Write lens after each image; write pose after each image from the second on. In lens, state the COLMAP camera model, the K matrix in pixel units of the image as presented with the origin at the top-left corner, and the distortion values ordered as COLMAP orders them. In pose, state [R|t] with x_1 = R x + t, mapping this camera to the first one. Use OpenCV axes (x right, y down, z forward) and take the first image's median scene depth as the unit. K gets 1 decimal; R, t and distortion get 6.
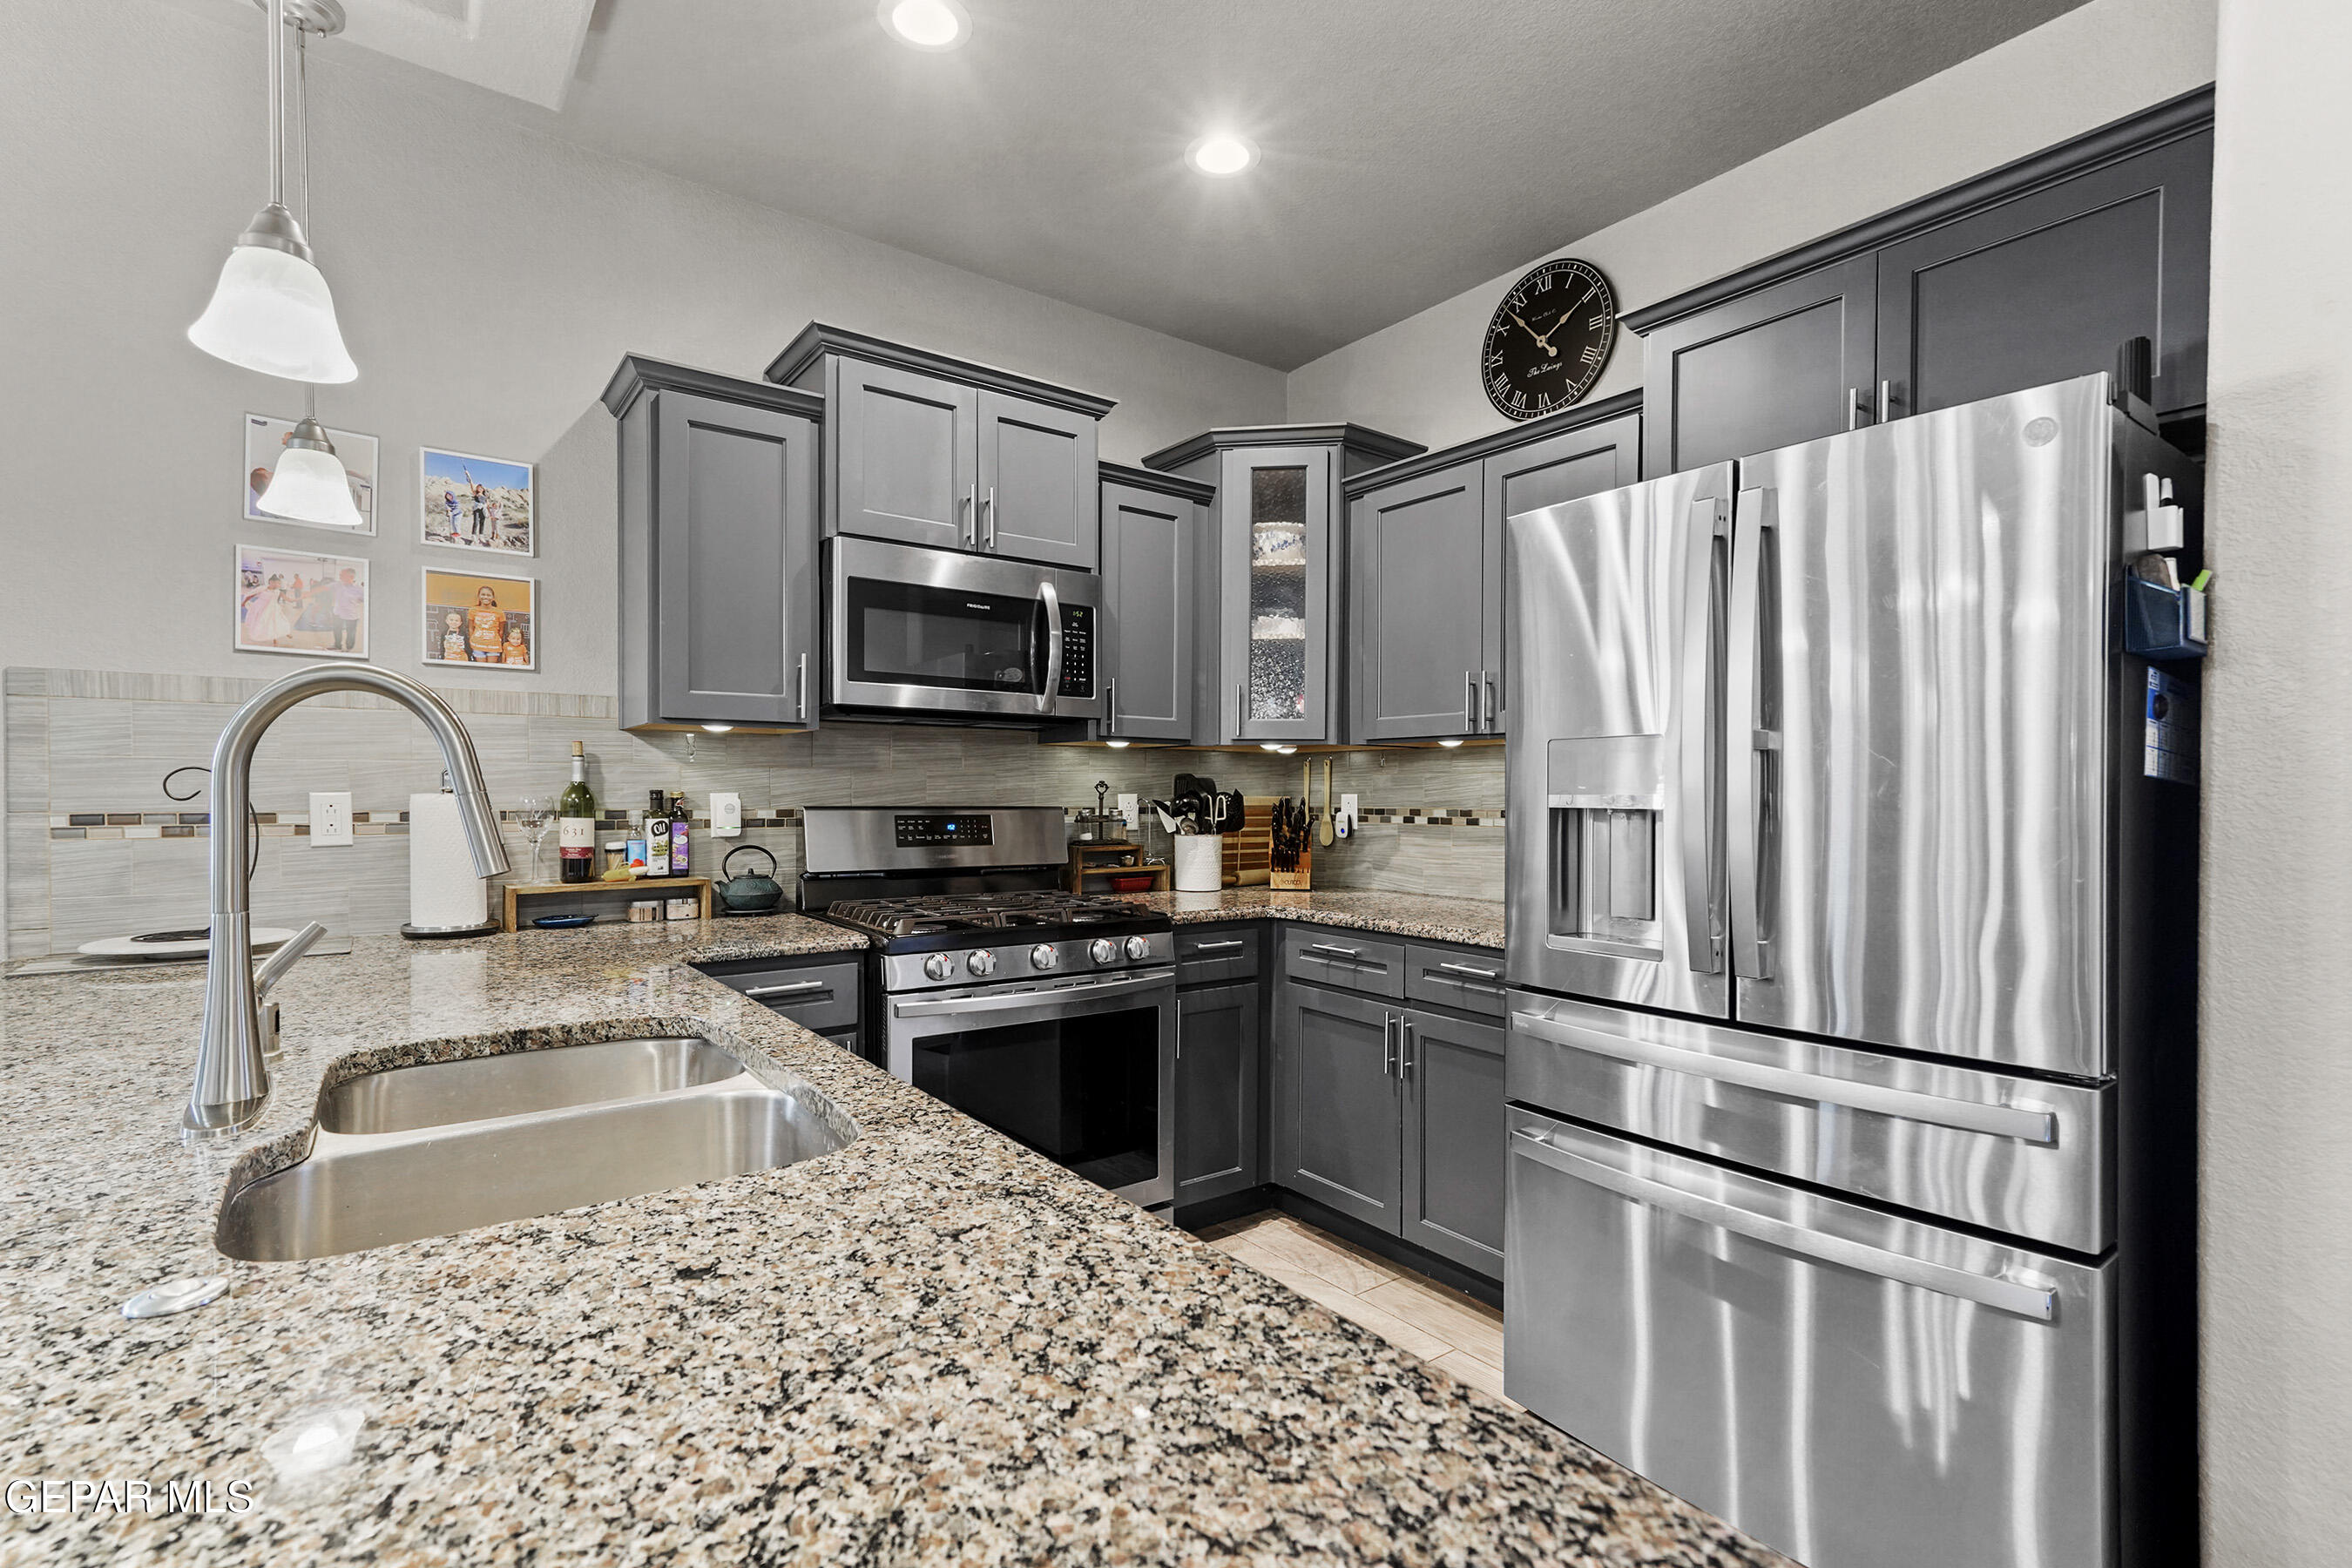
lens RADIAL K [[1081.0, 0, 1181.0], [0, 1081.0, 804.9], [0, 0, 1]] dist [0.001674, 0.008485]
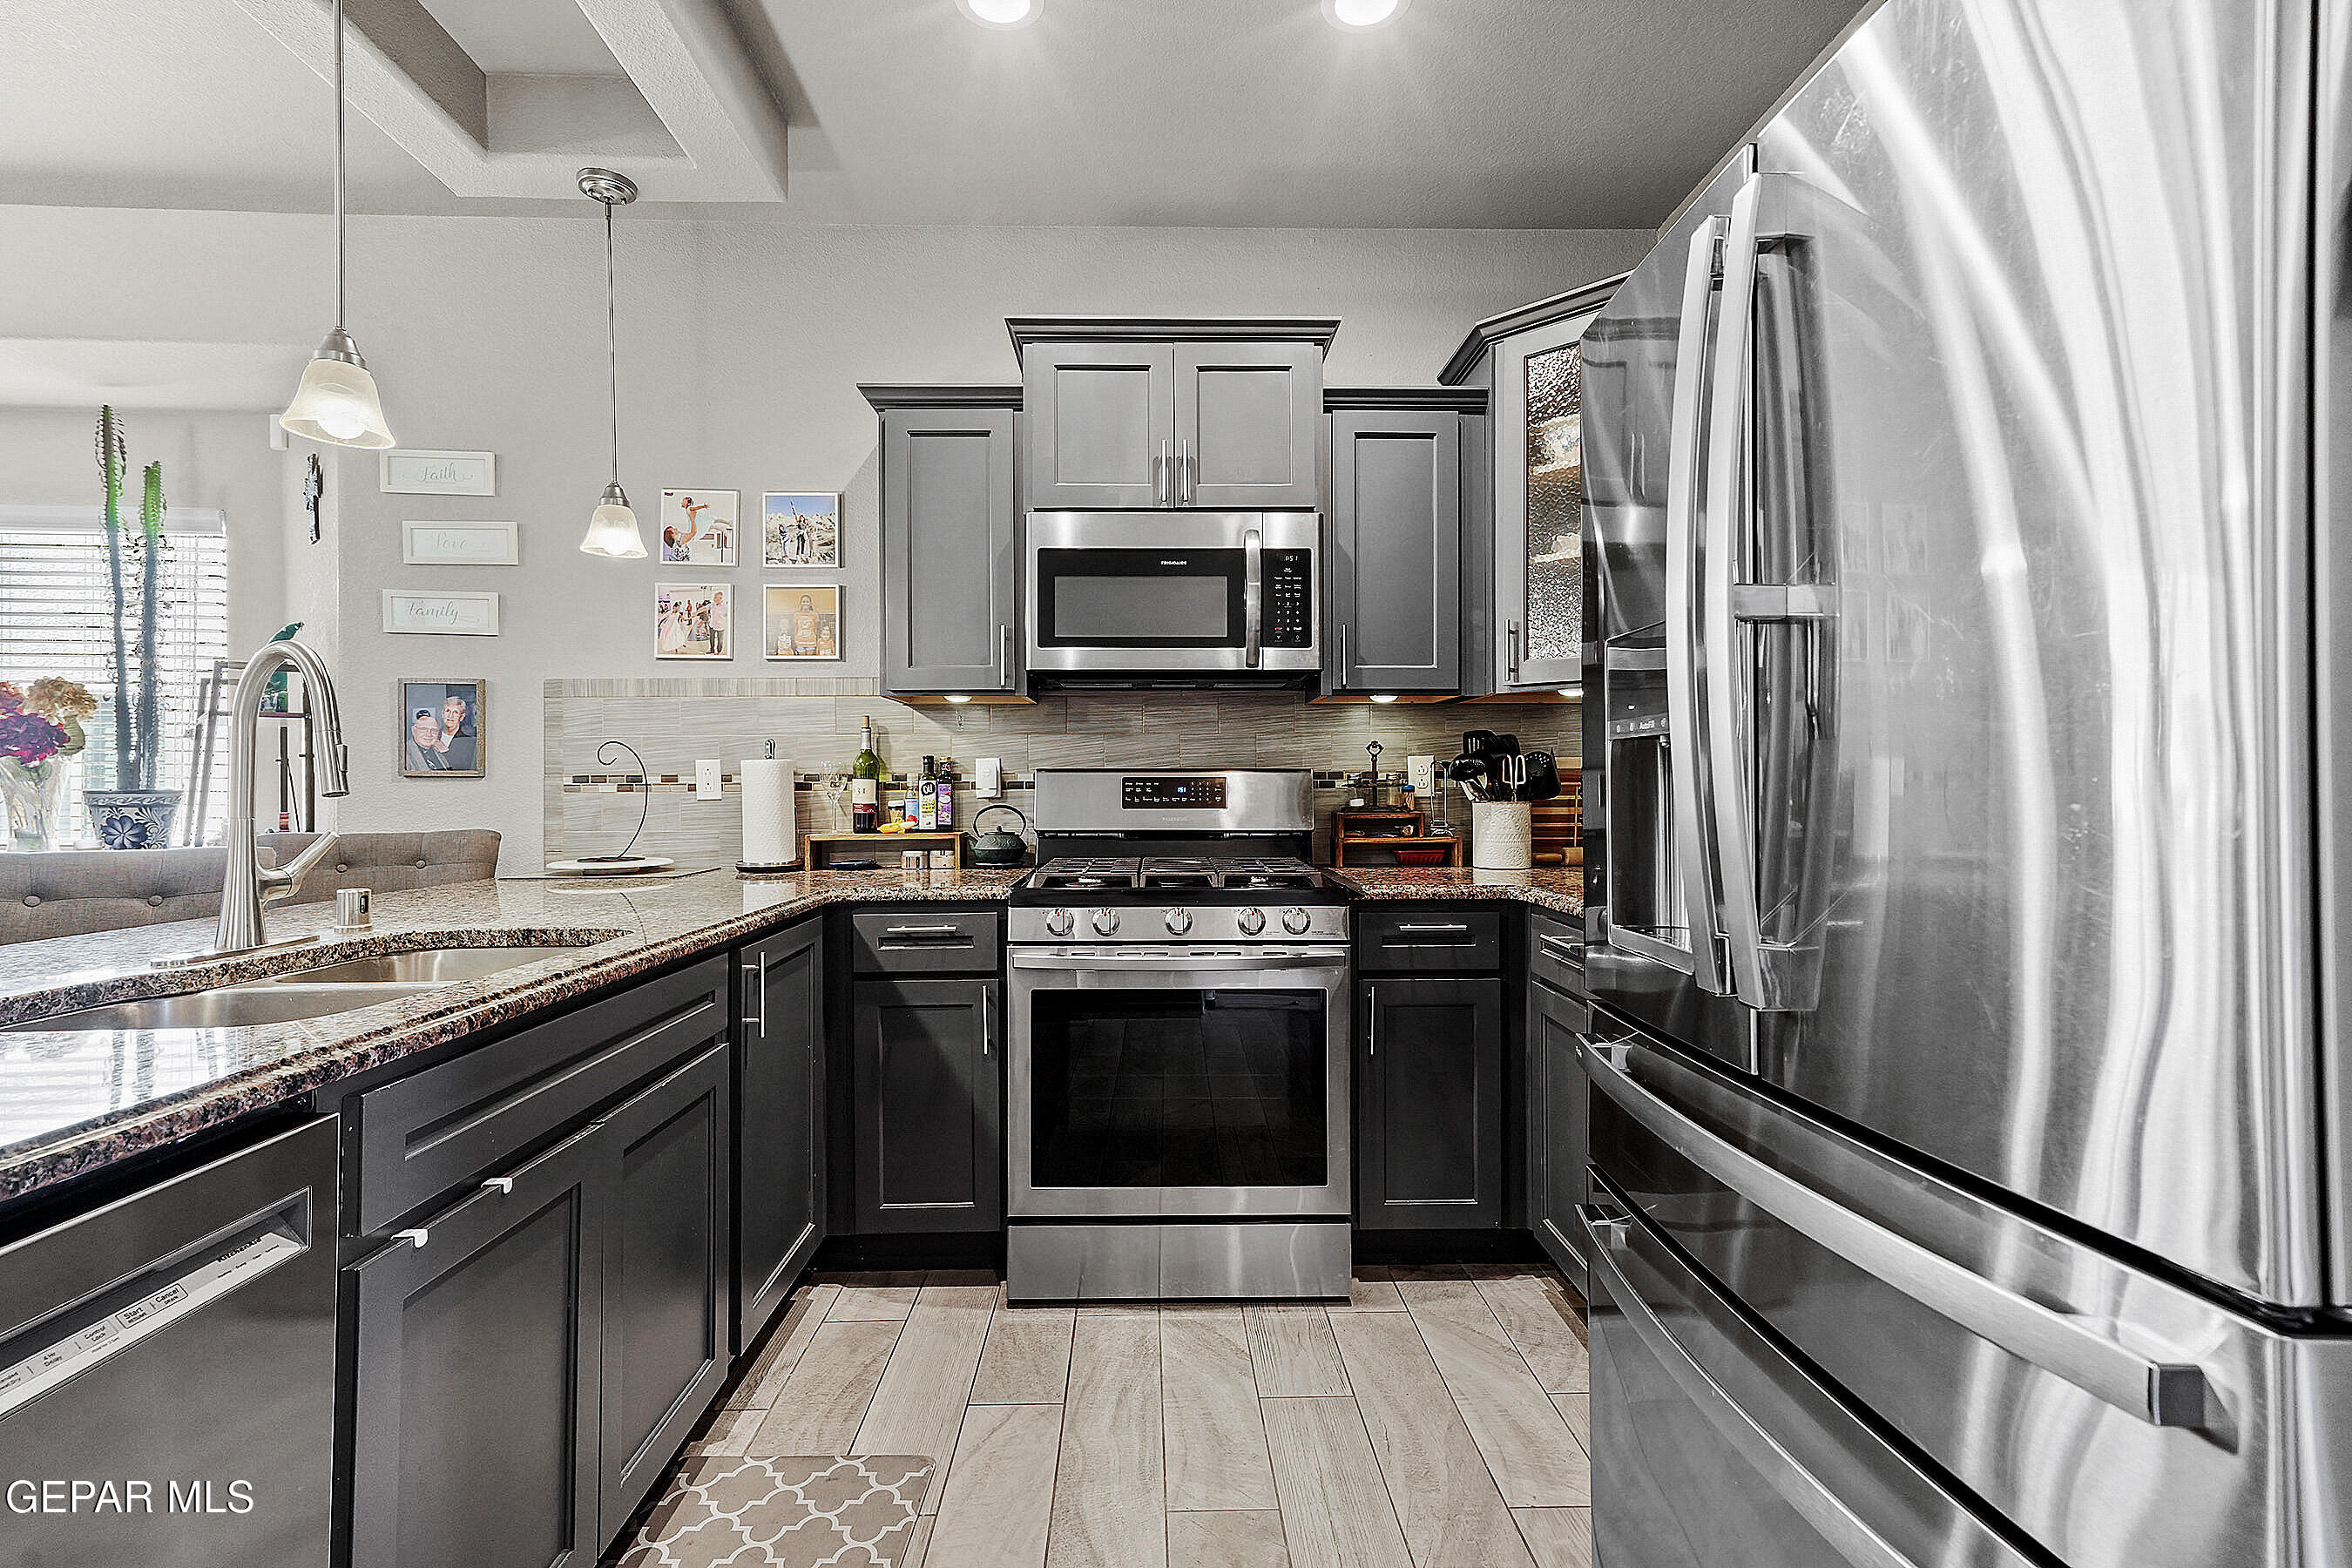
lens RADIAL K [[1072.2, 0, 1167.8], [0, 1072.2, 775.6], [0, 0, 1]] dist [0.013696, 0.000566]
pose [[0.813371, -0.010967, -0.581641, 0.381240], [0.001838, 0.999866, -0.016282, 0.025920], [0.581742, 0.012174, 0.813282, 0.210588]]
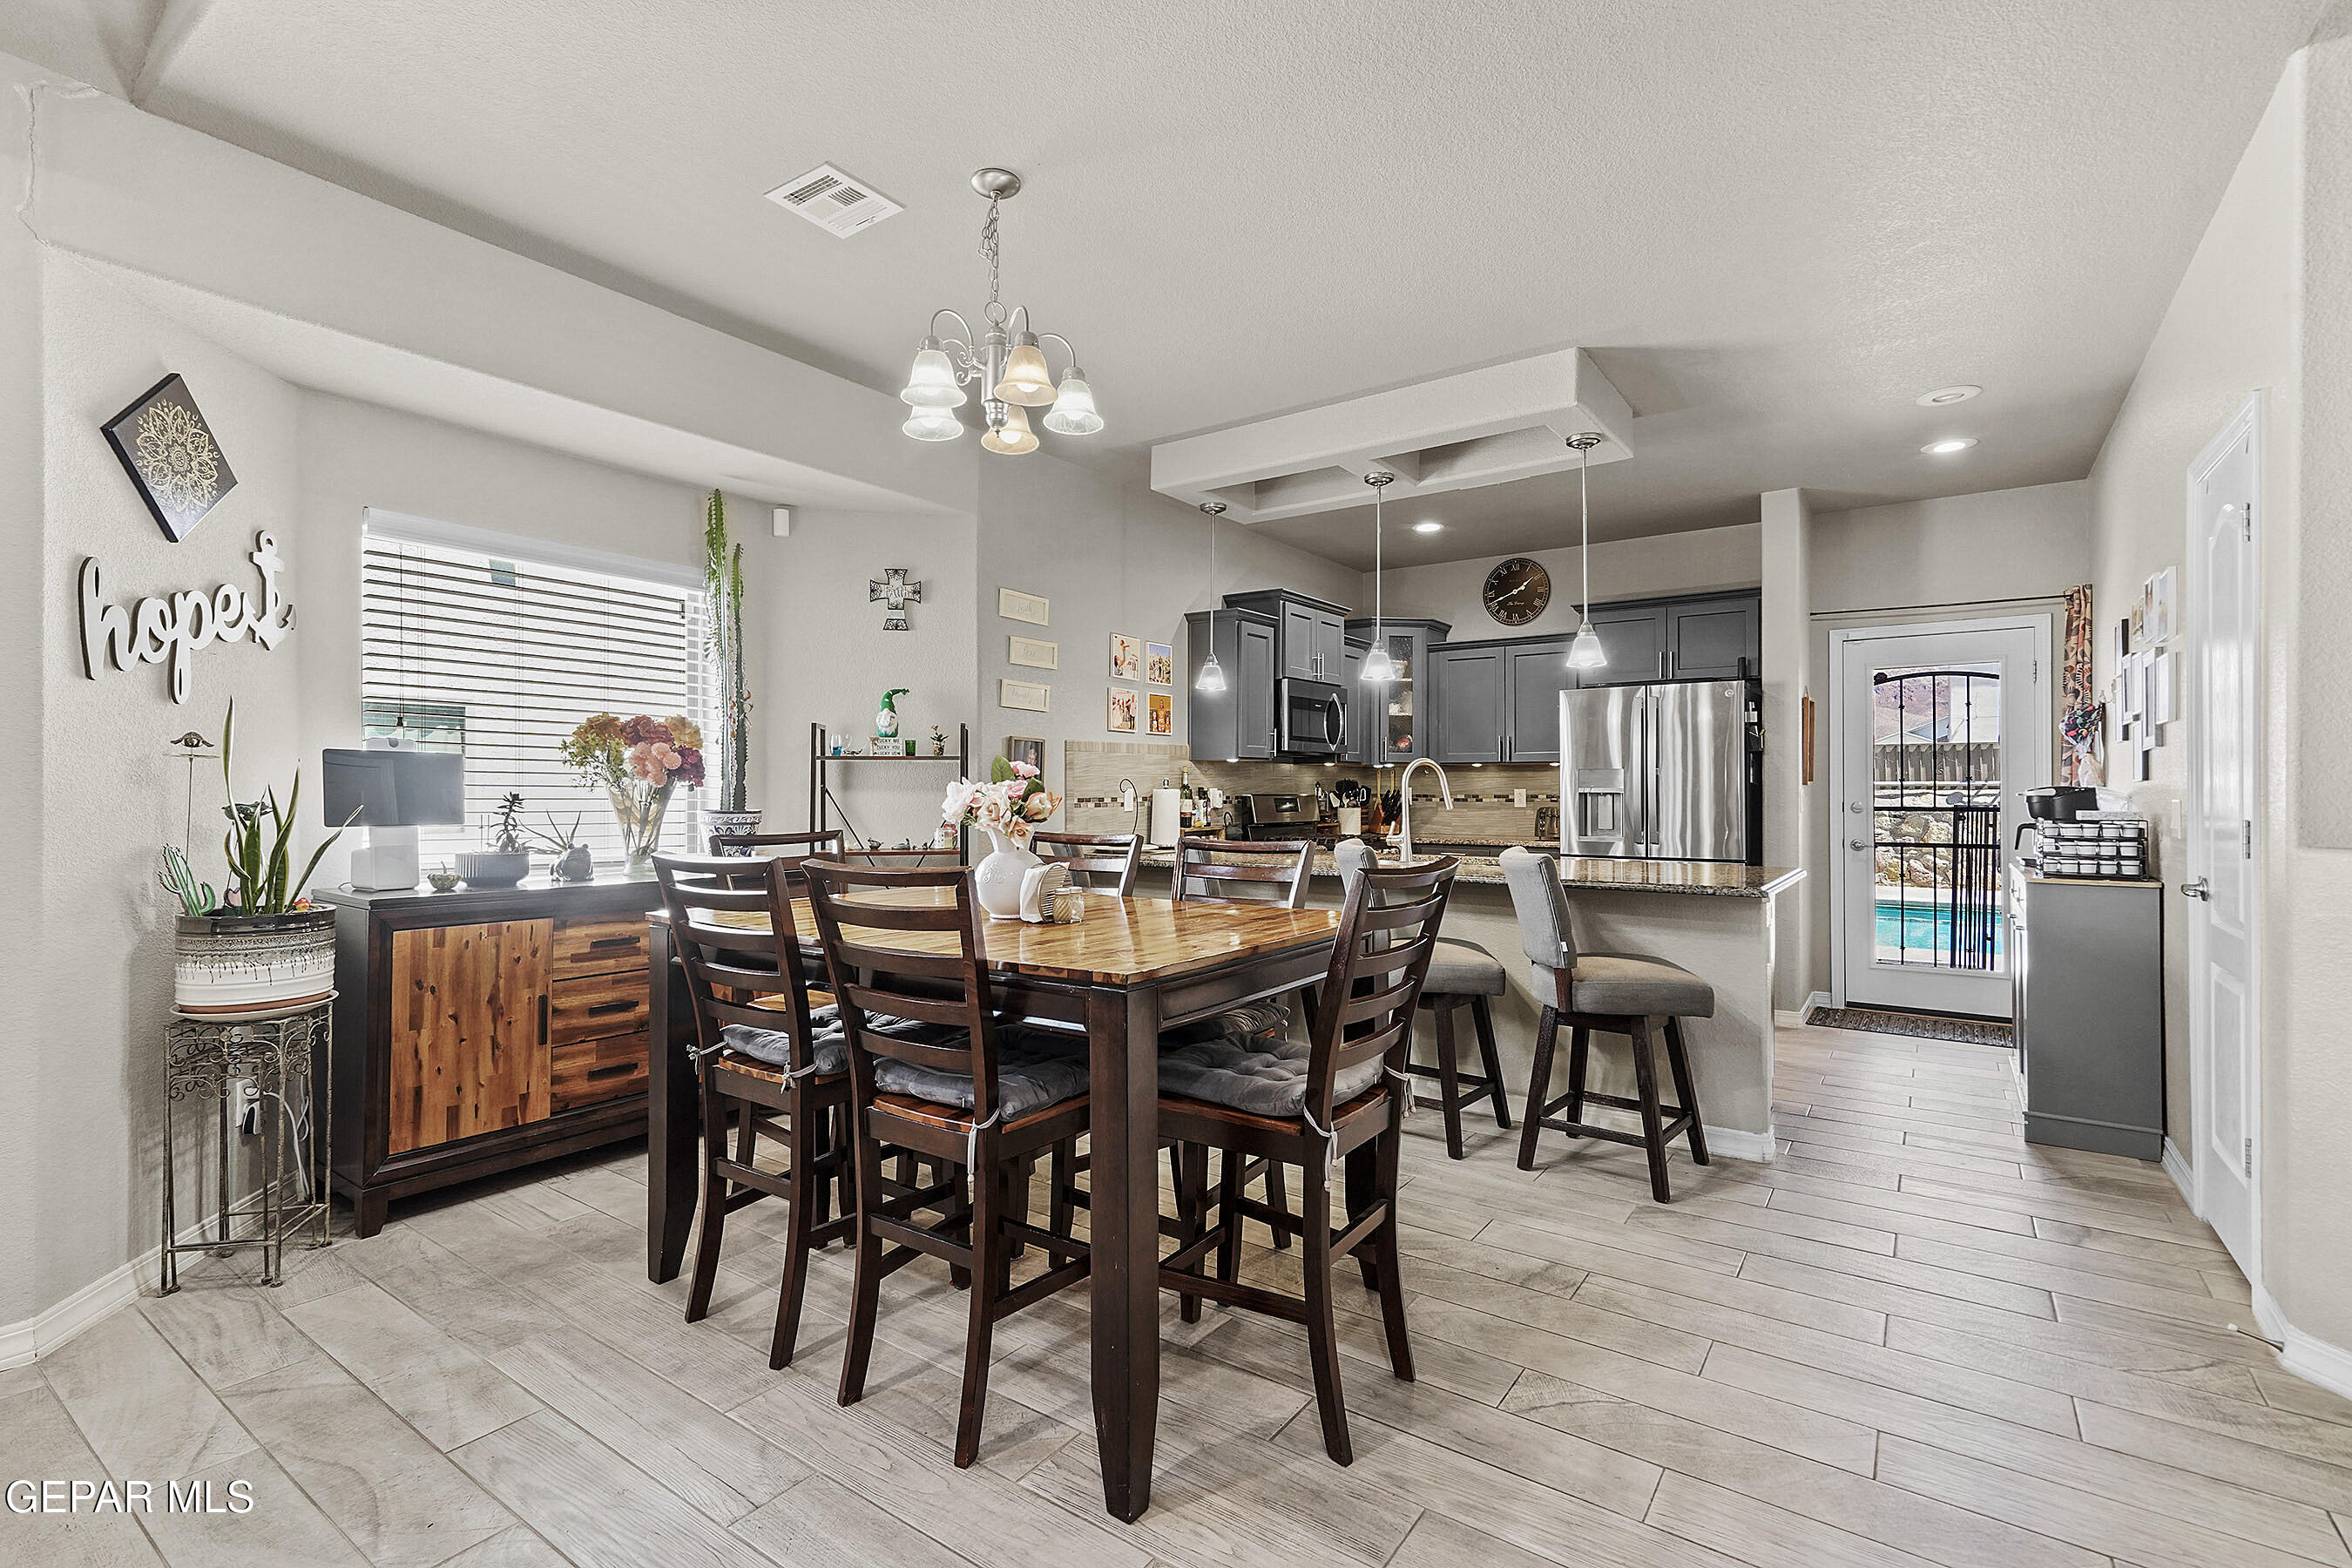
lens RADIAL K [[1058.0, 0, 1166.6], [0, 1058.0, 780.4], [0, 0, 1]] dist [0.000219, 0.000091]
pose [[0.956407, -0.001781, 0.292033, -1.166602], [0.006290, 0.999875, -0.014502, 0.003411], [-0.291970, 0.015707, 0.956298, -1.052967]]
